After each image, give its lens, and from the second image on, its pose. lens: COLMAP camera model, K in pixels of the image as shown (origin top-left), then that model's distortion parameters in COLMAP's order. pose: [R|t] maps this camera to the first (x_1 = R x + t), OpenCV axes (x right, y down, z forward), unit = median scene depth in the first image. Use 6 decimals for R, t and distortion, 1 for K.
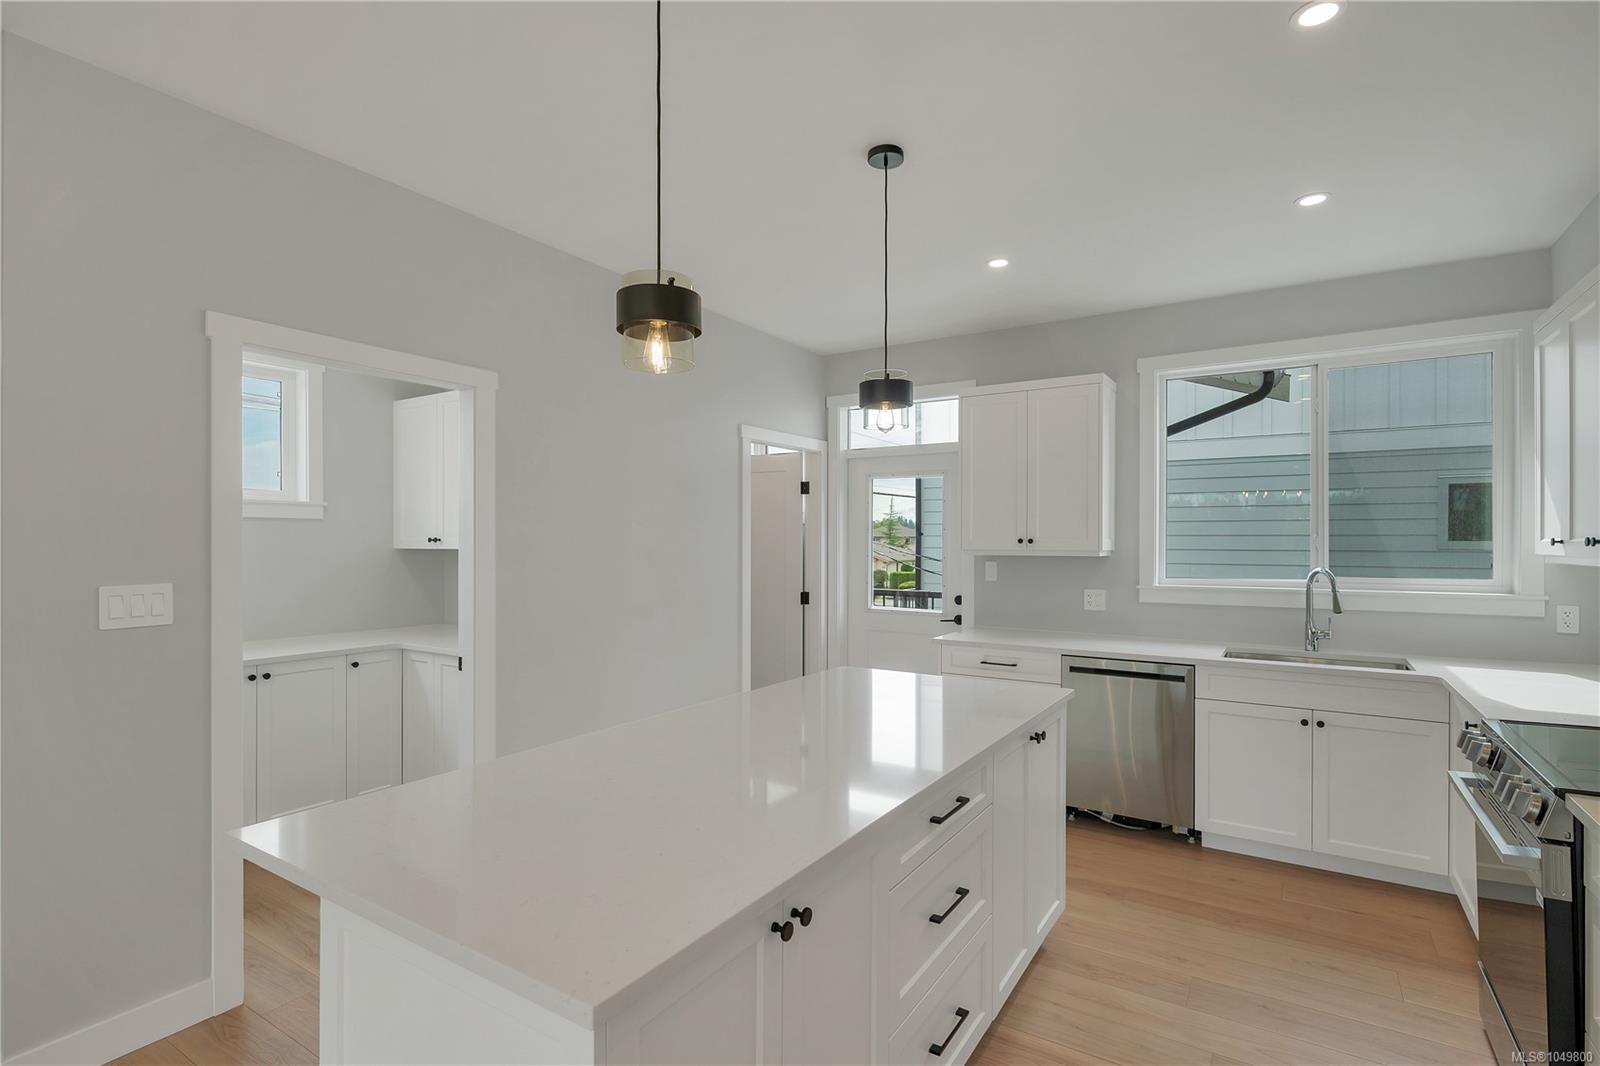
lens RADIAL K [[765.3, 0, 801.5], [0, 765.3, 539.4], [0, 0, 1]] dist [-0.000184, -0.000010]
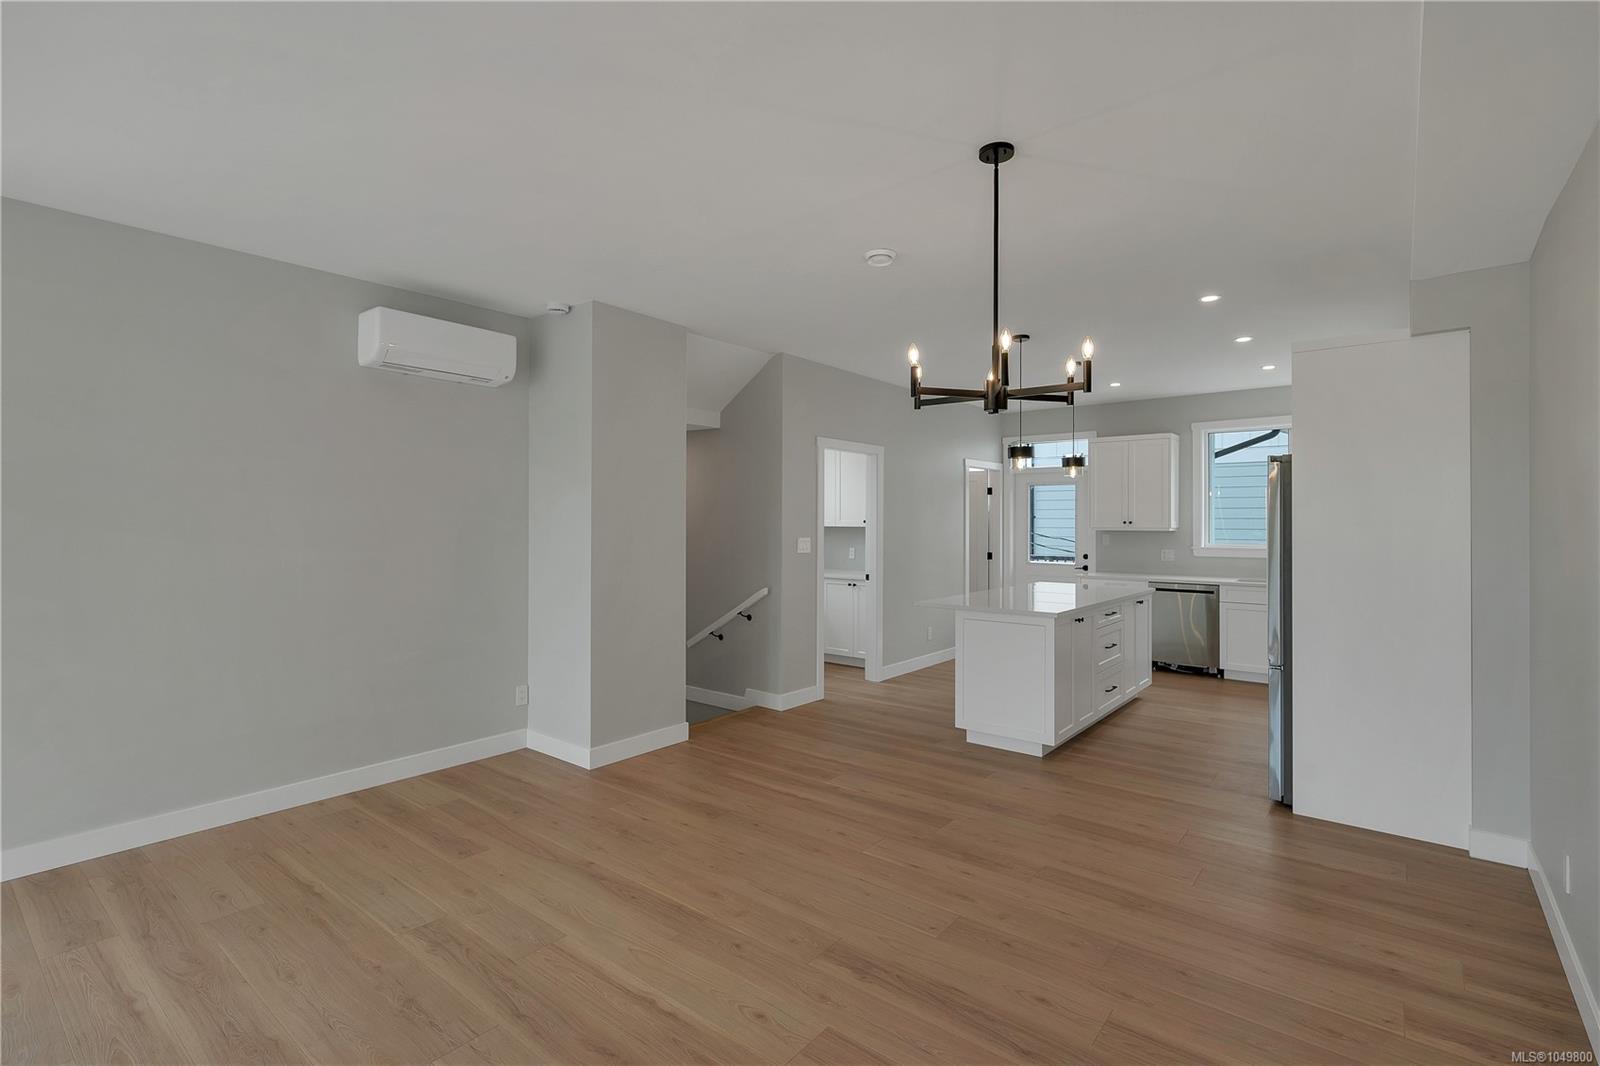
lens RADIAL K [[742.6, 0, 797.5], [0, 742.6, 510.7], [0, 0, 1]] dist [-0.001505, -0.000011]
pose [[0.994311, -0.000531, -0.106515, -0.316621], [-0.000948, 0.999904, -0.013834, -0.001206], [0.106512, 0.013856, 0.994215, -0.887205]]
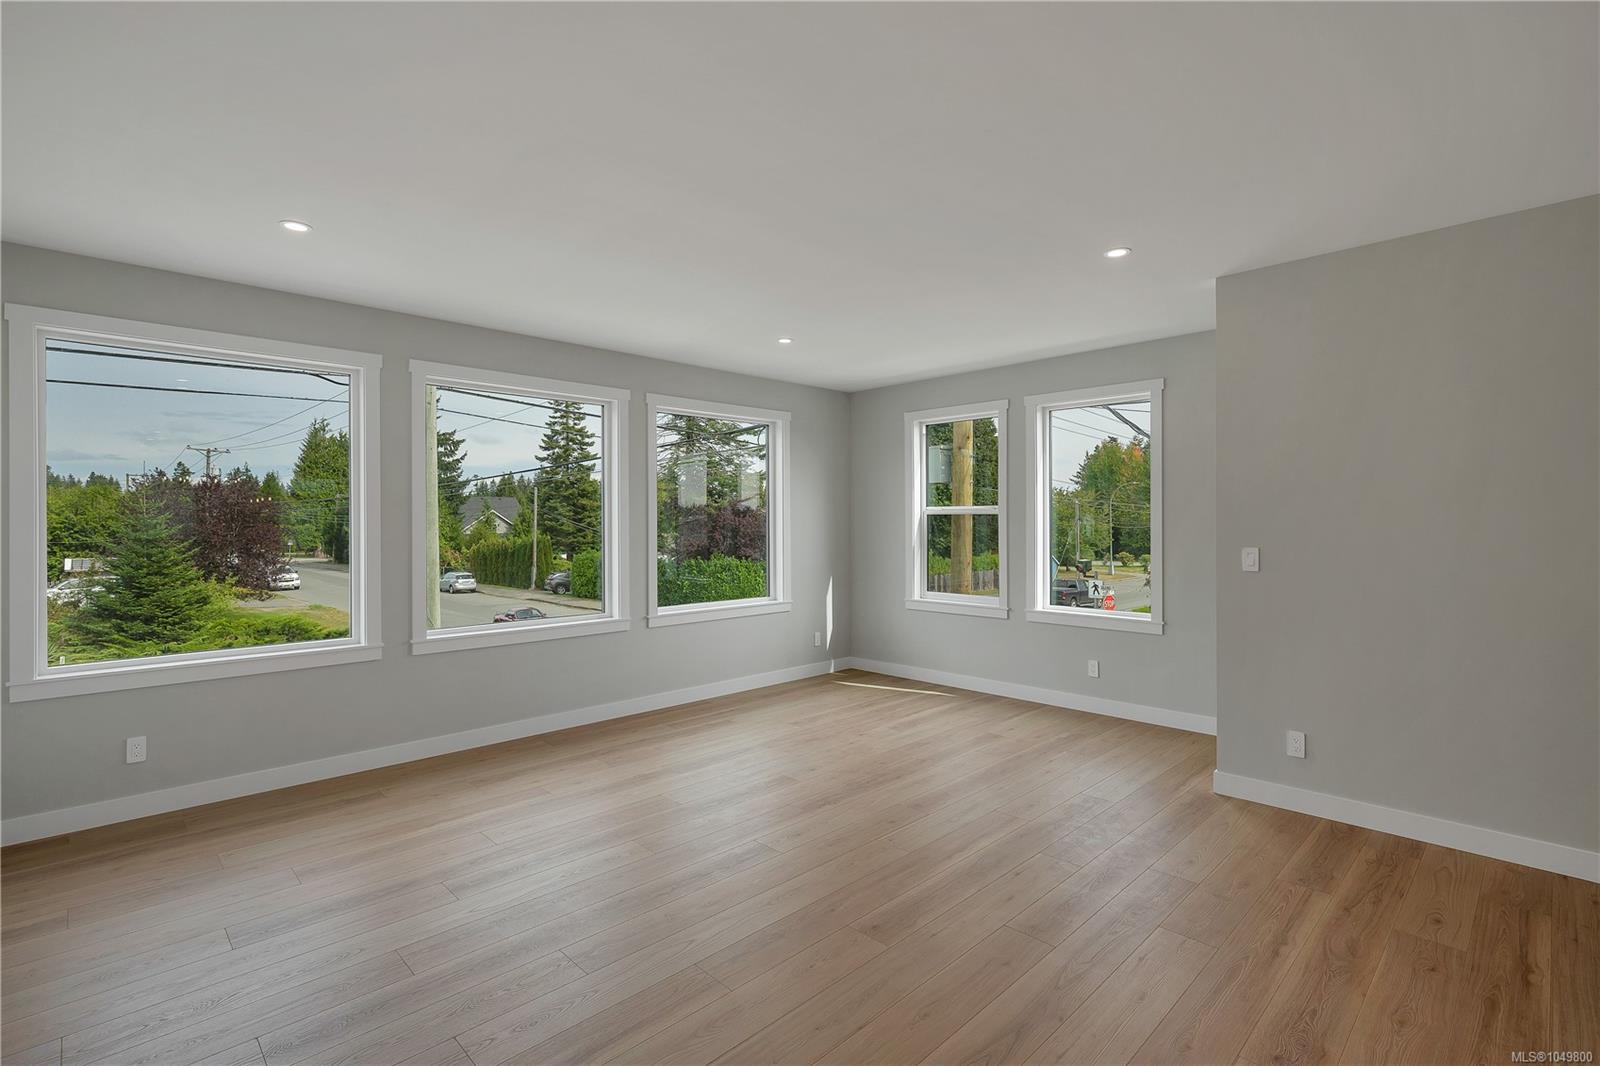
lens RADIAL K [[740.6, 0, 805.6], [0, 740.6, 526.5], [0, 0, 1]] dist [0.001491, -0.000171]
pose [[-0.219265, 0.004980, -0.975653, -0.171062], [0.005841, 0.999976, 0.003791, -0.002202], [0.975648, -0.004867, -0.219289, -0.651768]]
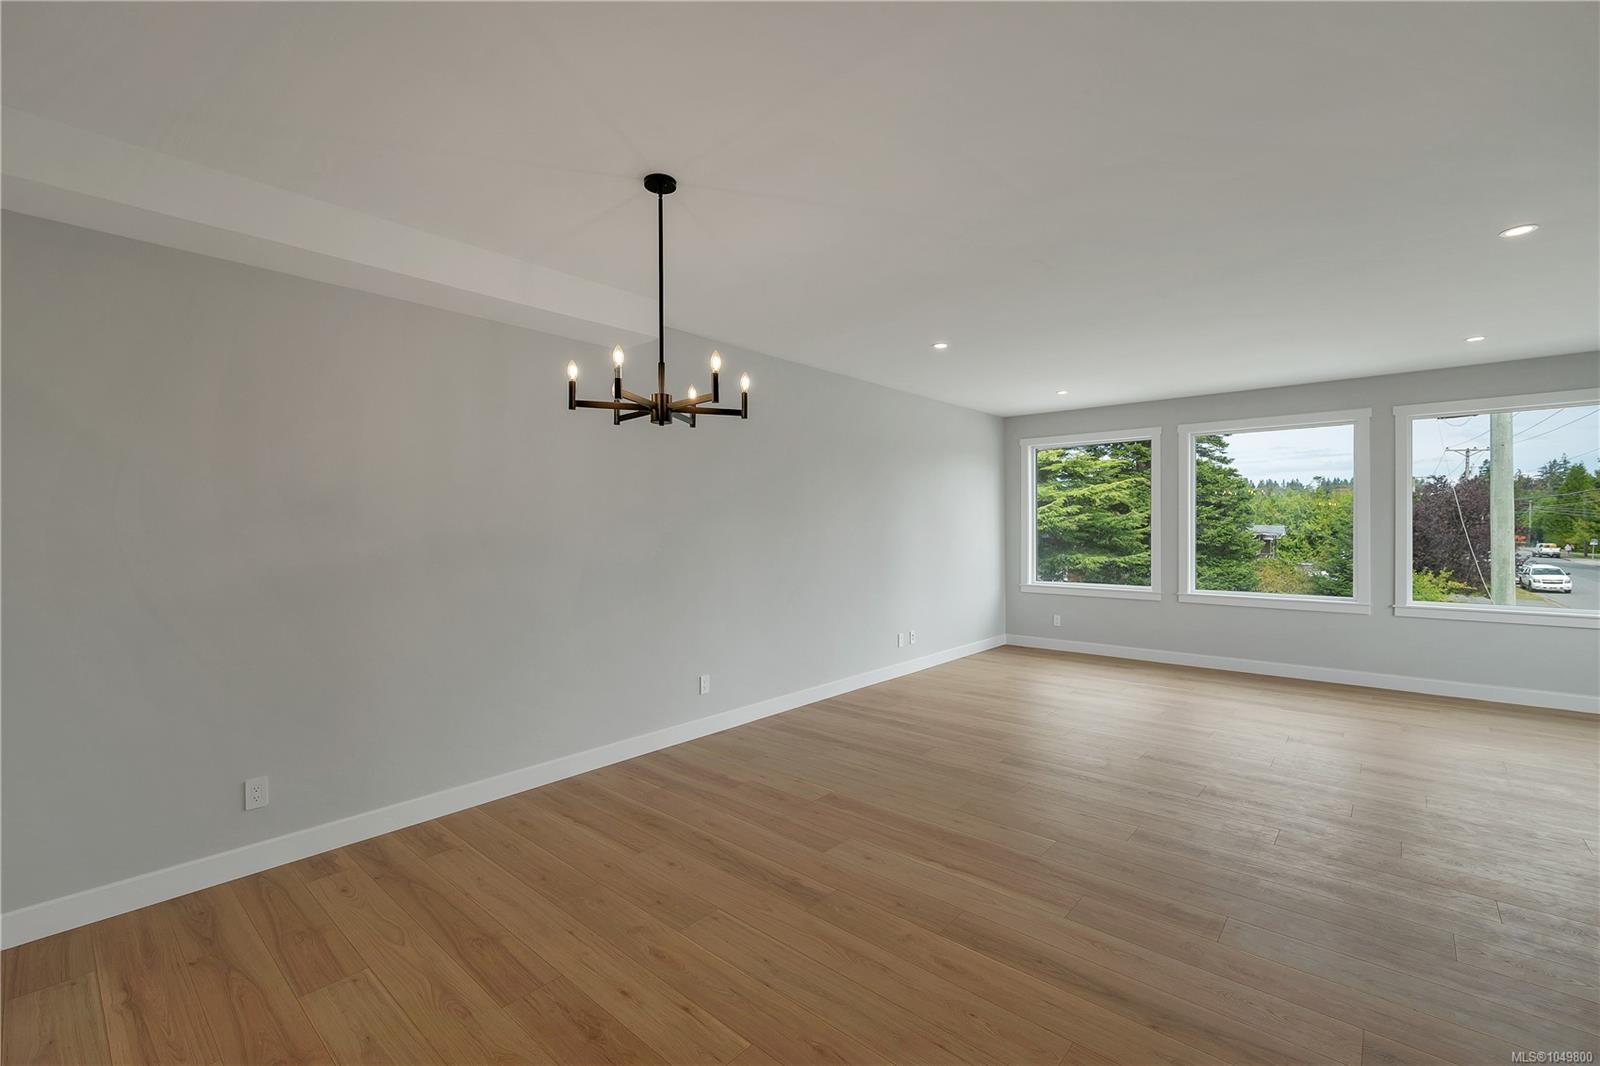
lens RADIAL K [[685.5, 0, 804.2], [0, 685.5, 529.1], [0, 0, 1]] dist [-0.000349, 0.000062]
pose [[-0.989870, 0.002315, 0.141956, -0.433287], [0.002877, 0.999989, 0.003756, 0.000341], [-0.141946, 0.004126, -0.989866, 0.343461]]
